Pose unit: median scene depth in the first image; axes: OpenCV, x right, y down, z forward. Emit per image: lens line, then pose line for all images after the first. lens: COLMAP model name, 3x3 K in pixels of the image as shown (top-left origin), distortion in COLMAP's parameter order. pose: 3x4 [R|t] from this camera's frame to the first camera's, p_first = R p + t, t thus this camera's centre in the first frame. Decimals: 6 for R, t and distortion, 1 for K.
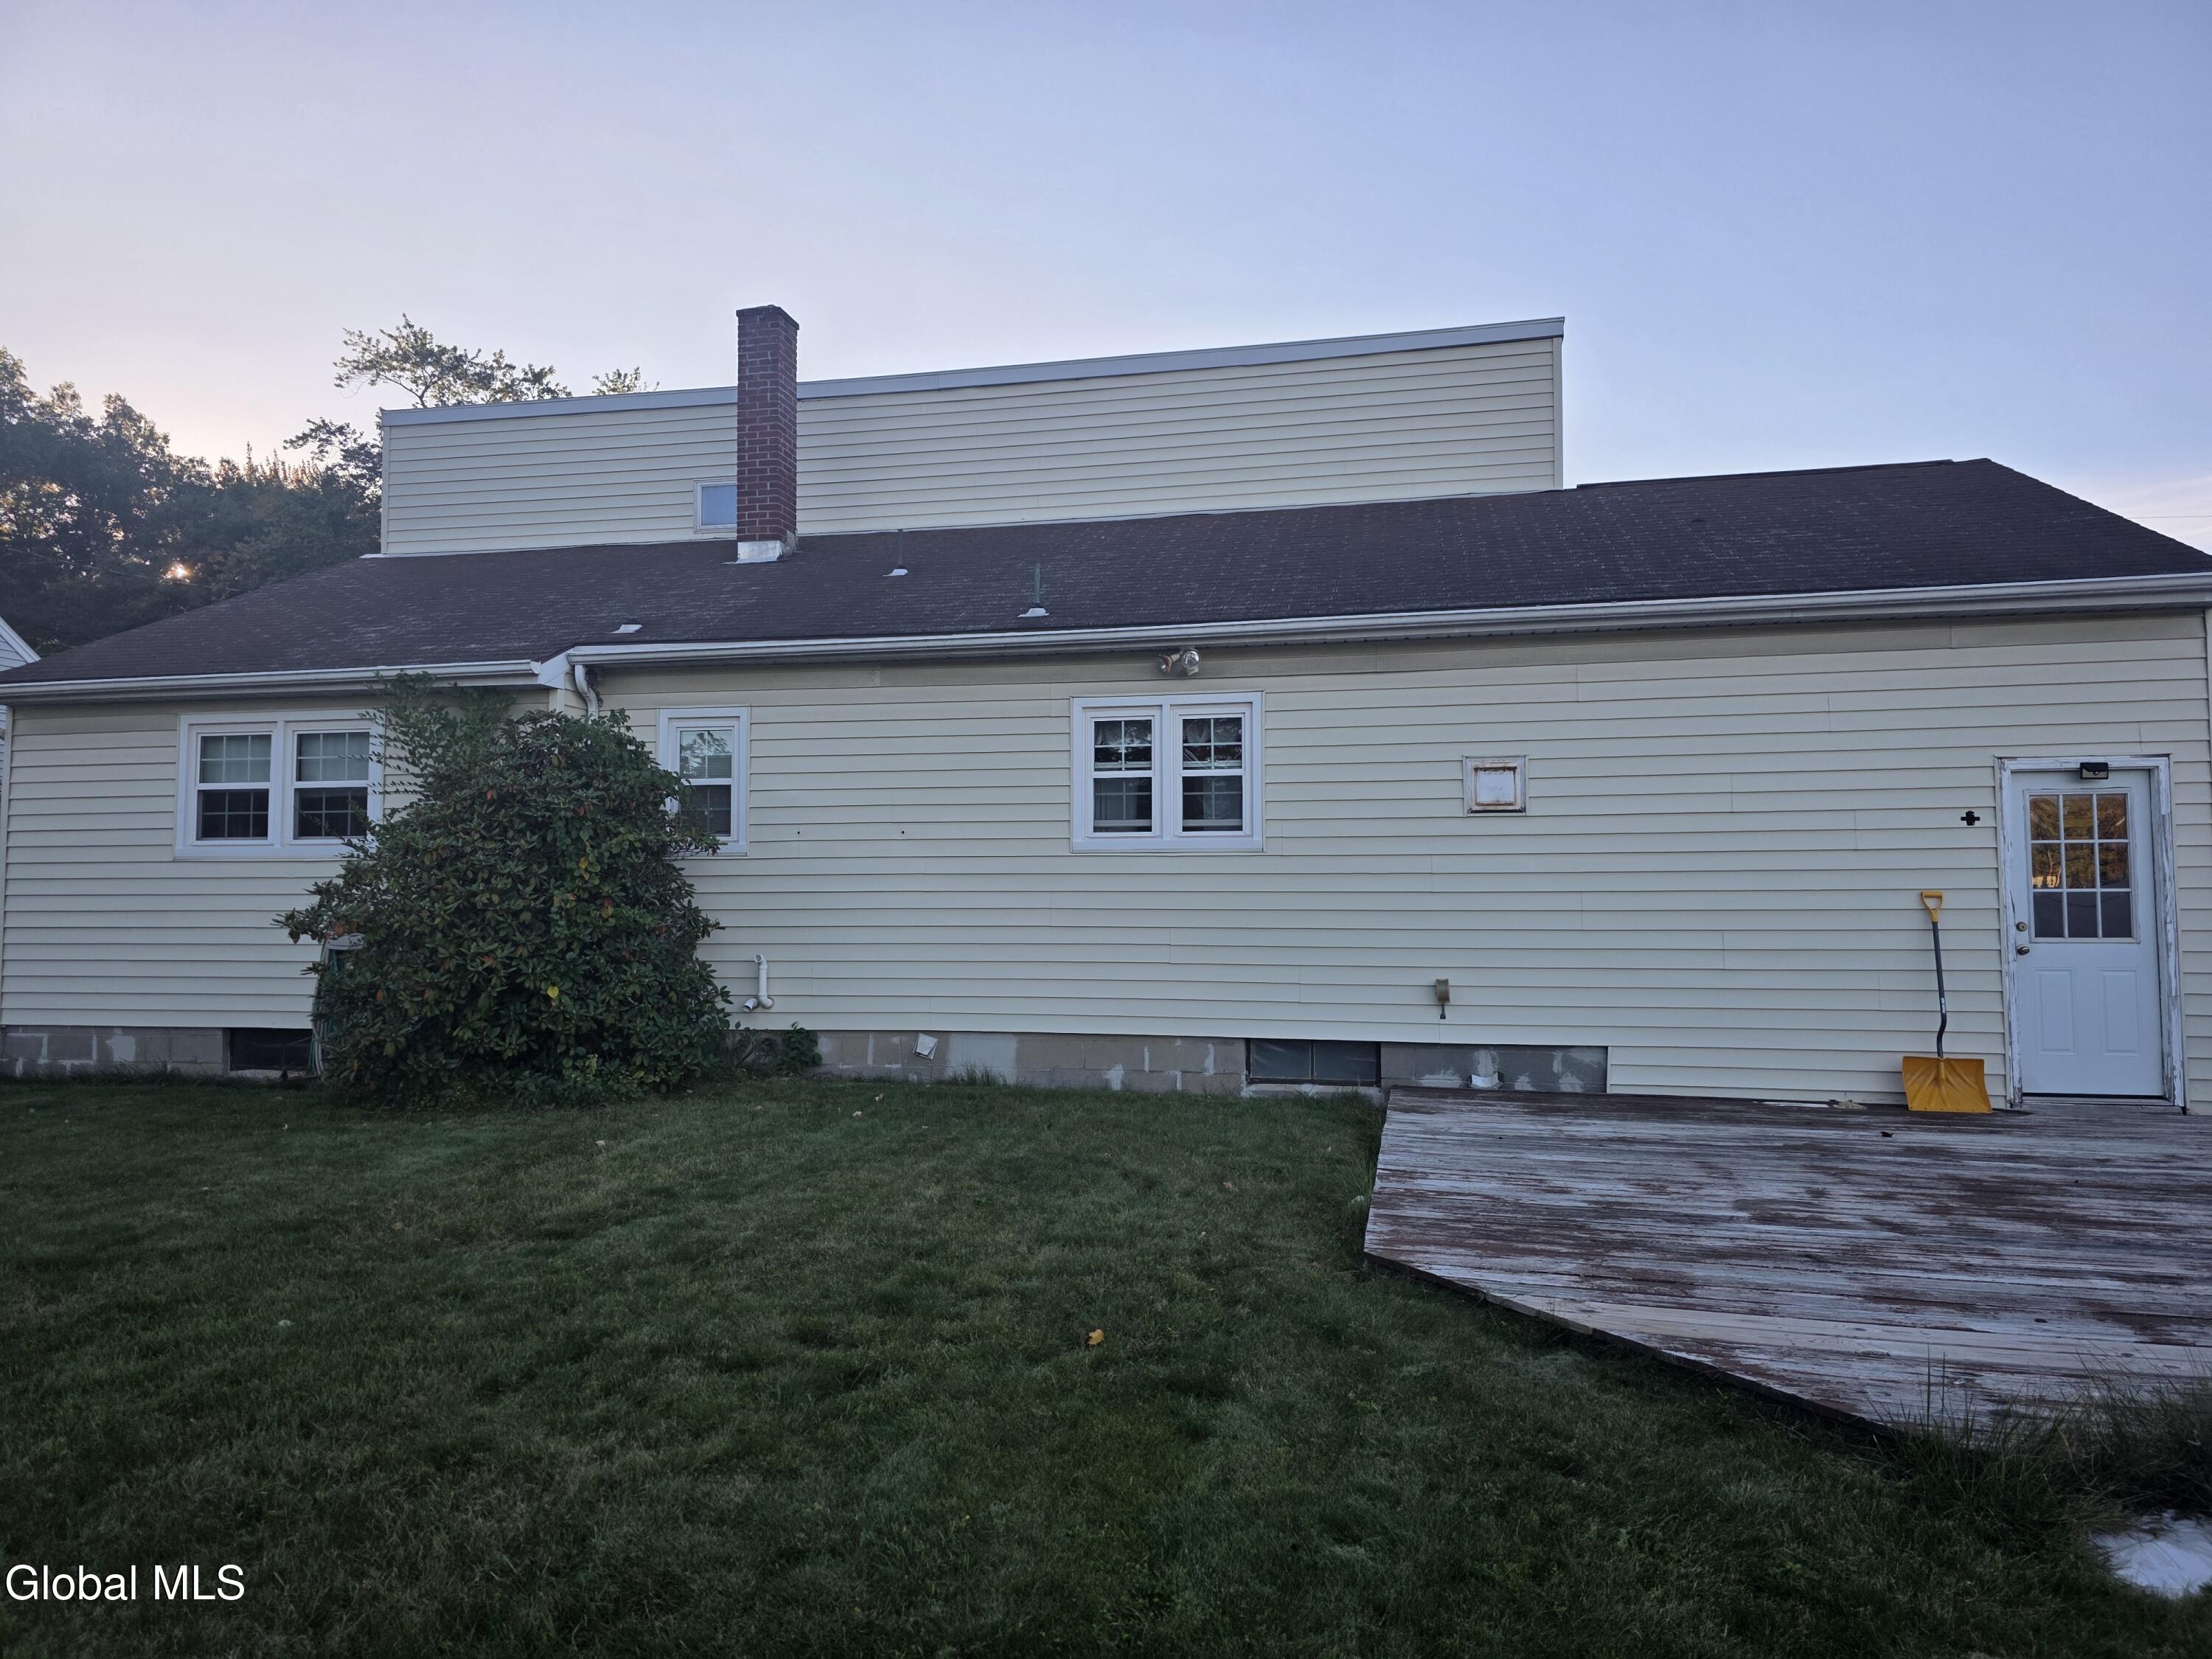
lens RADIAL K [[1484.3, 0, 1100.0], [0, 1484.3, 826.1], [0, 0, 1]] dist [0.064312, -0.053062]
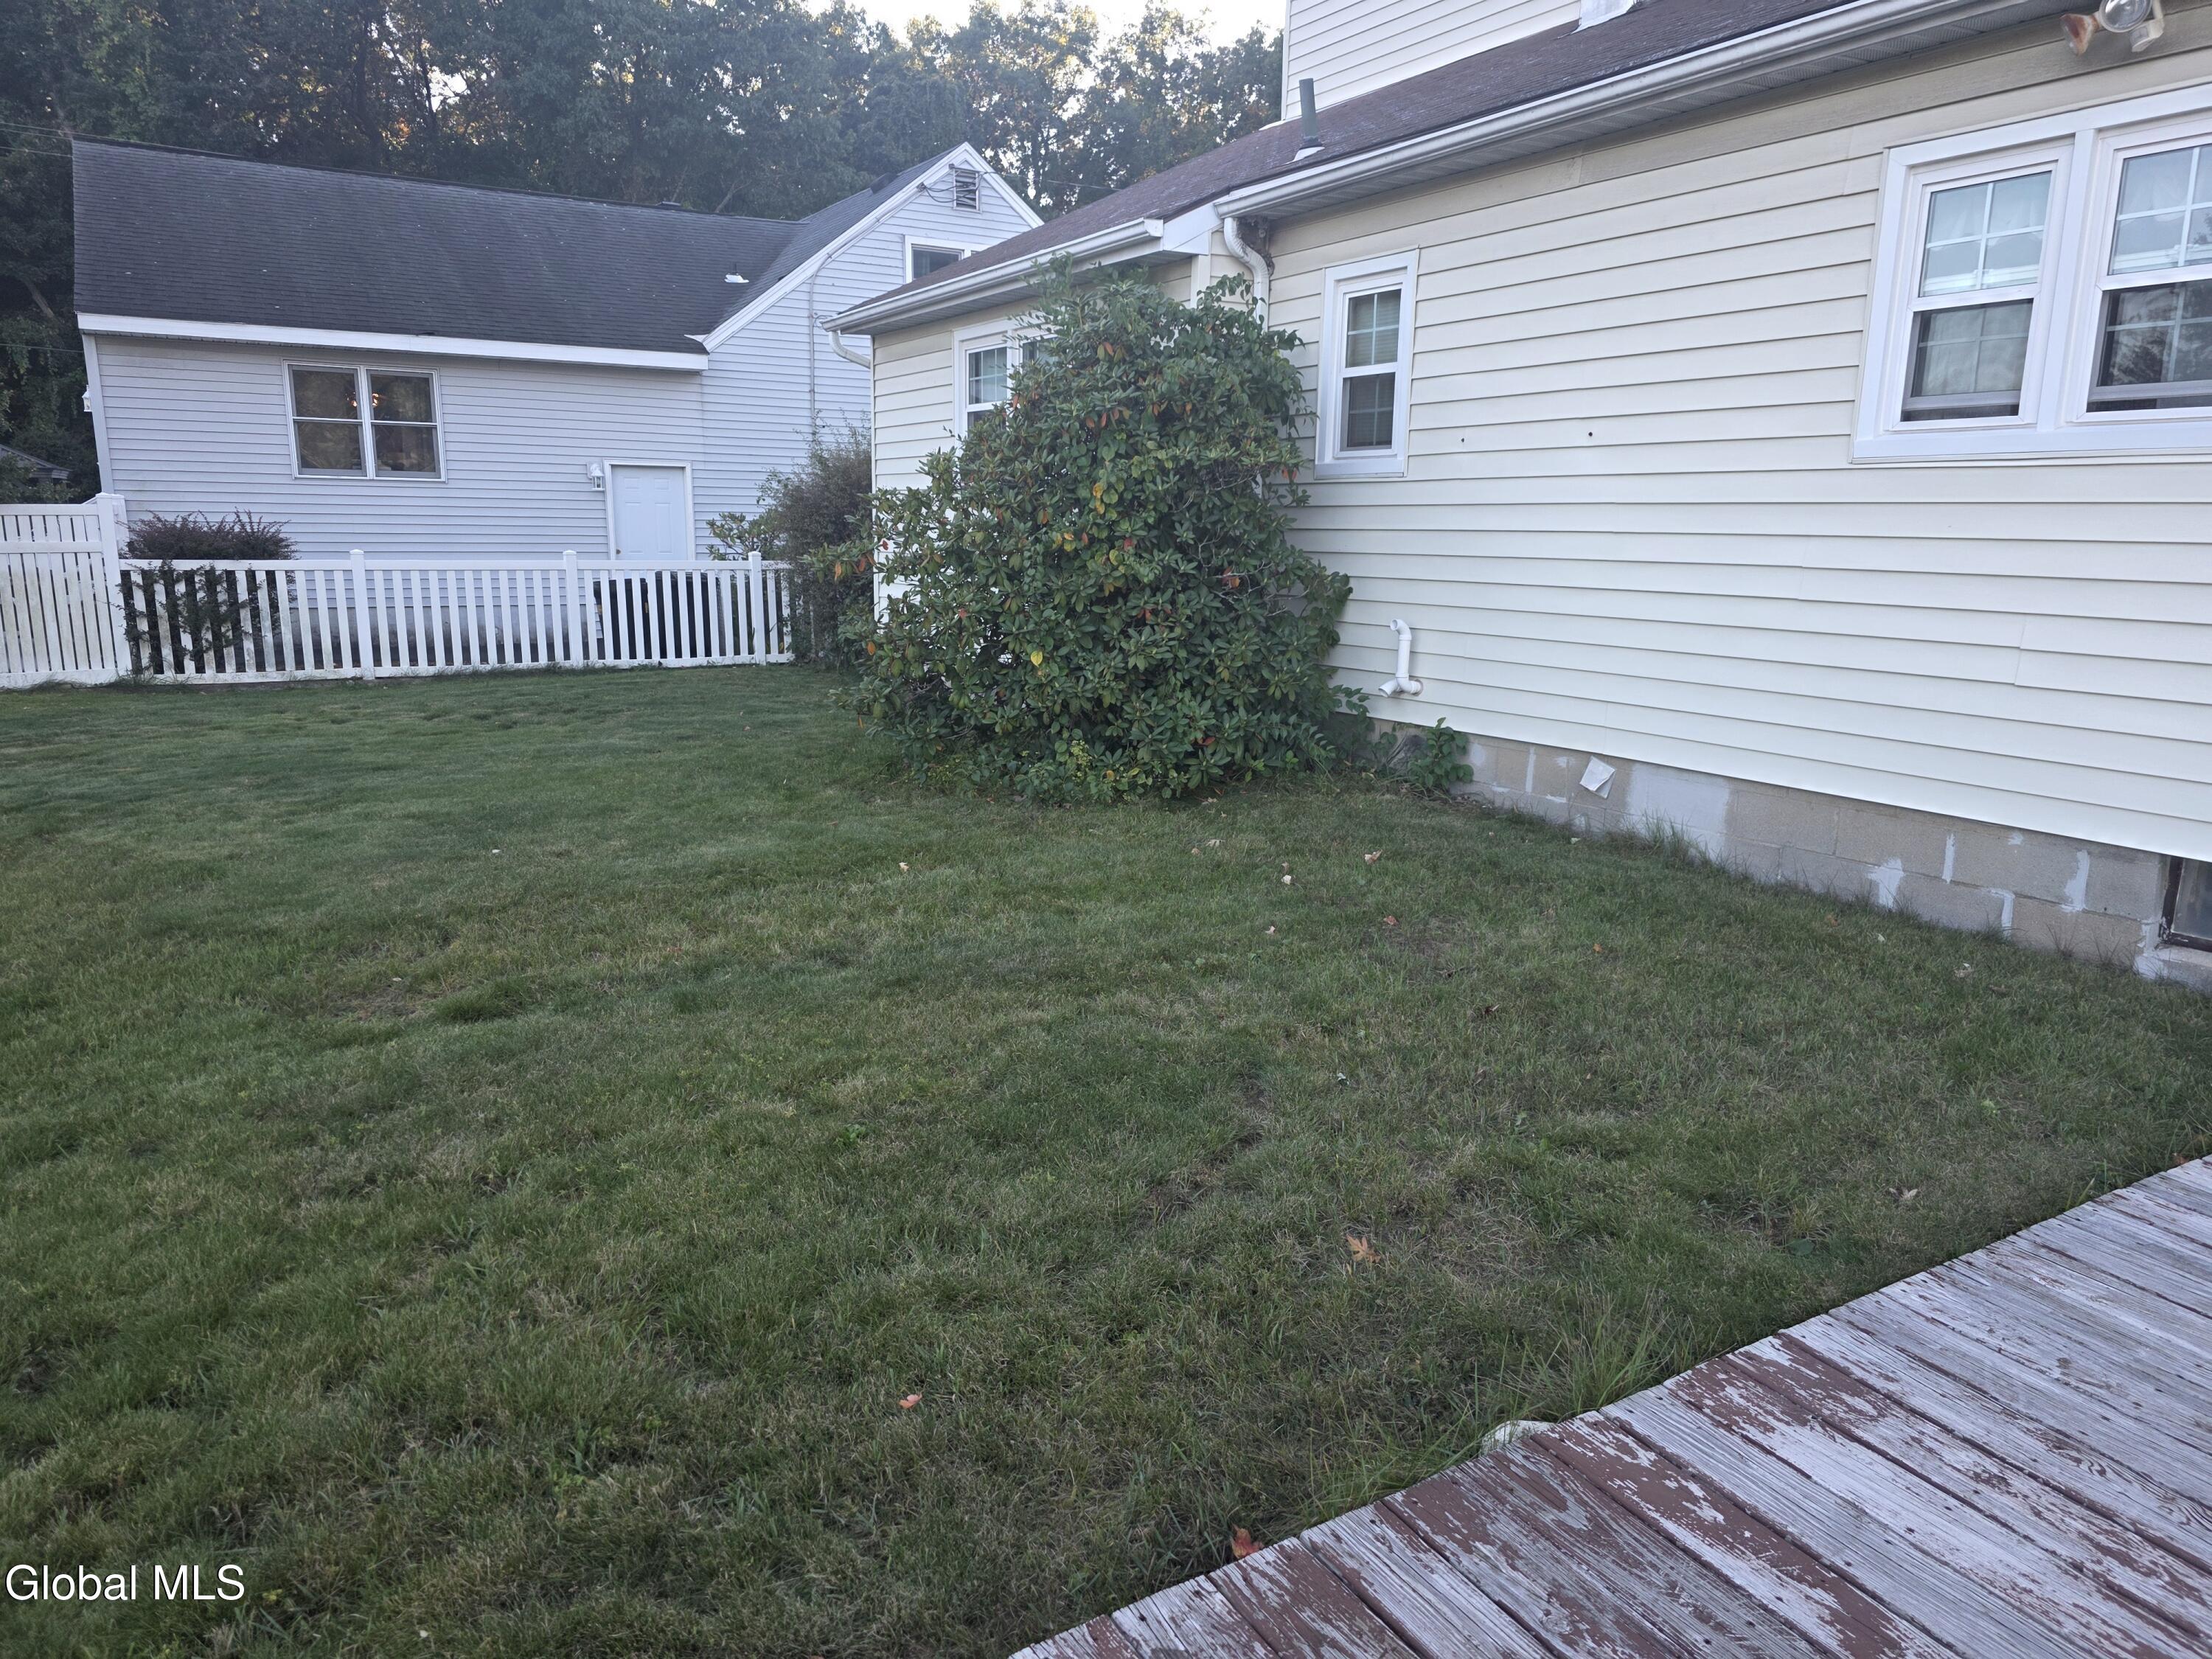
lens RADIAL K [[1484.3, 0, 1113.3], [0, 1484.3, 816.9], [0, 0, 1]] dist [0.064312, -0.053062]
pose [[0.682363, 0.153626, -0.714689, 0.234186], [0.026924, 0.971723, 0.234583, 0.008239], [0.730518, -0.179313, 0.658931, 0.478276]]
